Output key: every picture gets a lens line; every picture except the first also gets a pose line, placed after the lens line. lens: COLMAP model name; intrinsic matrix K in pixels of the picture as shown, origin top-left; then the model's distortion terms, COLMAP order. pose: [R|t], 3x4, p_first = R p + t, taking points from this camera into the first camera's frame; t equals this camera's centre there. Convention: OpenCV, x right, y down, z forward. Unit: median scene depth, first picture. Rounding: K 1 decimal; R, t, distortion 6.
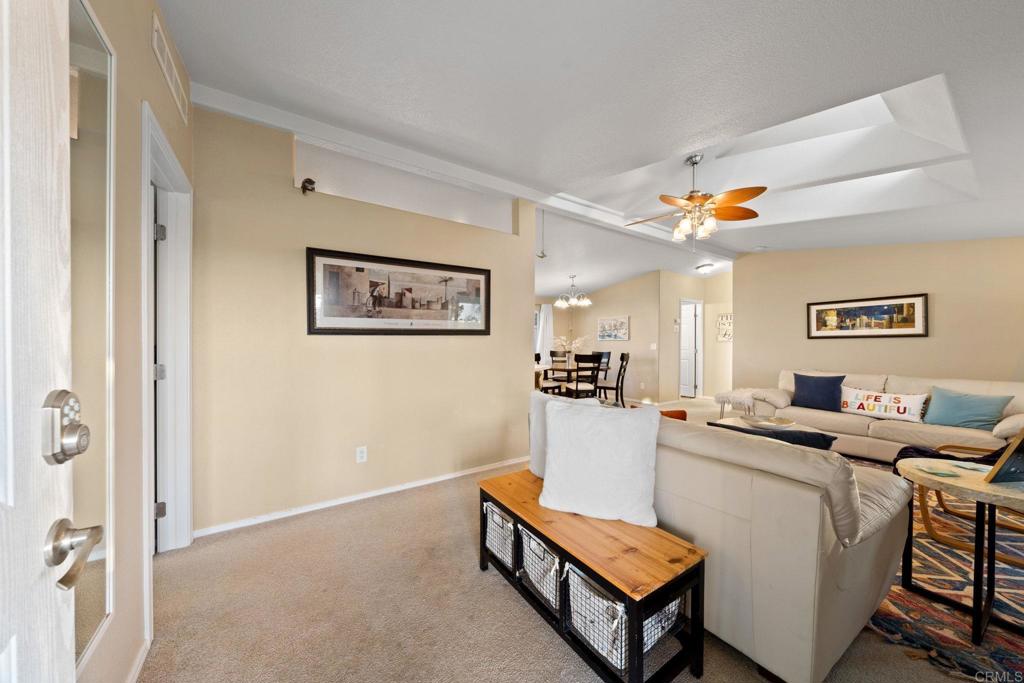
lens RADIAL K [[352.8, 0, 514.6], [0, 352.8, 343.9], [0, 0, 1]] dist [-0.001519, -0.000093]
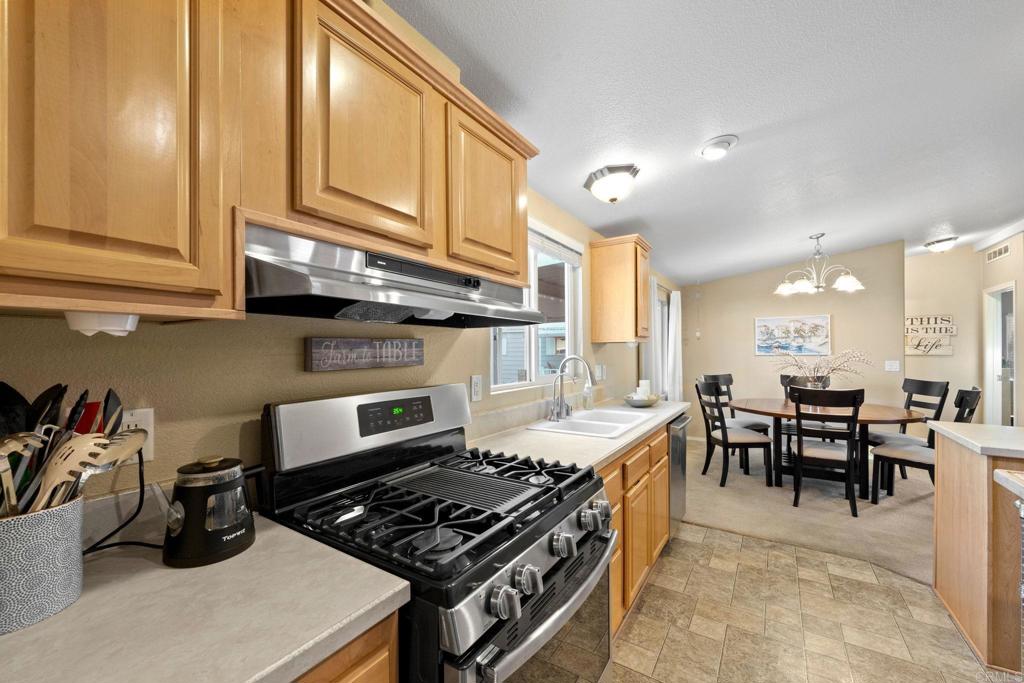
lens RADIAL K [[399.2, 0, 510.1], [0, 399.2, 350.7], [0, 0, 1]] dist [-0.001029, -0.000625]
pose [[0.933788, -0.005680, 0.357781, -0.453456], [0.007055, 0.999972, -0.002539, -0.020960], [-0.357757, 0.004895, 0.933802, 0.582937]]
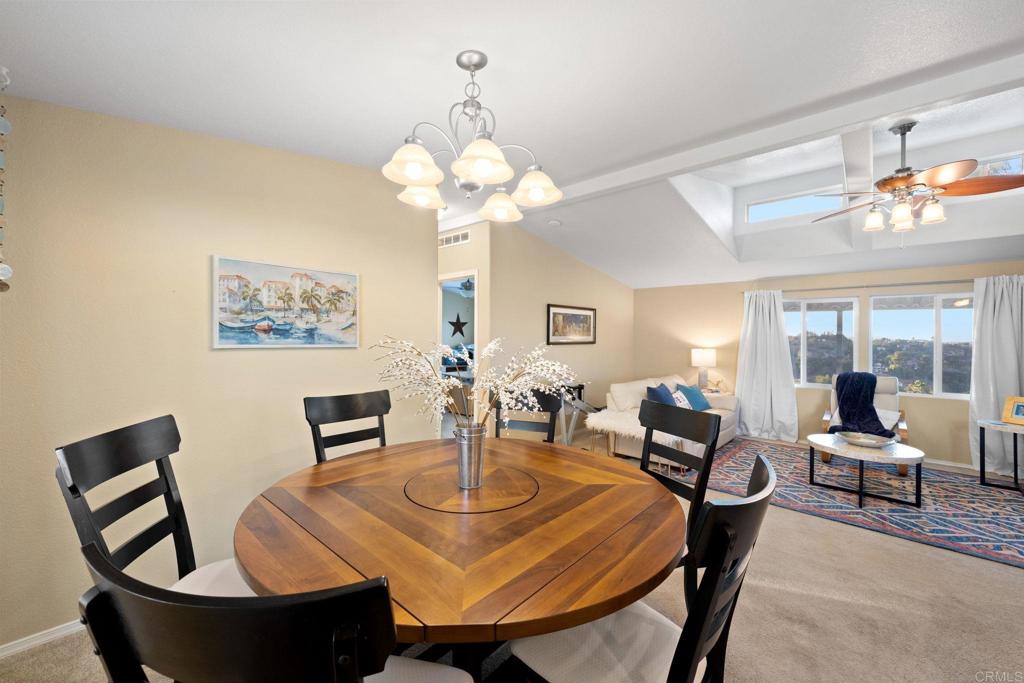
lens RADIAL K [[399.2, 0, 516.3], [0, 399.2, 343.0], [0, 0, 1]] dist [-0.001029, -0.000625]
pose [[-0.214314, -0.015106, 0.976648, -0.076081], [-0.016078, 0.999799, 0.011936, -0.022635], [-0.976633, -0.013144, -0.214514, 0.976677]]
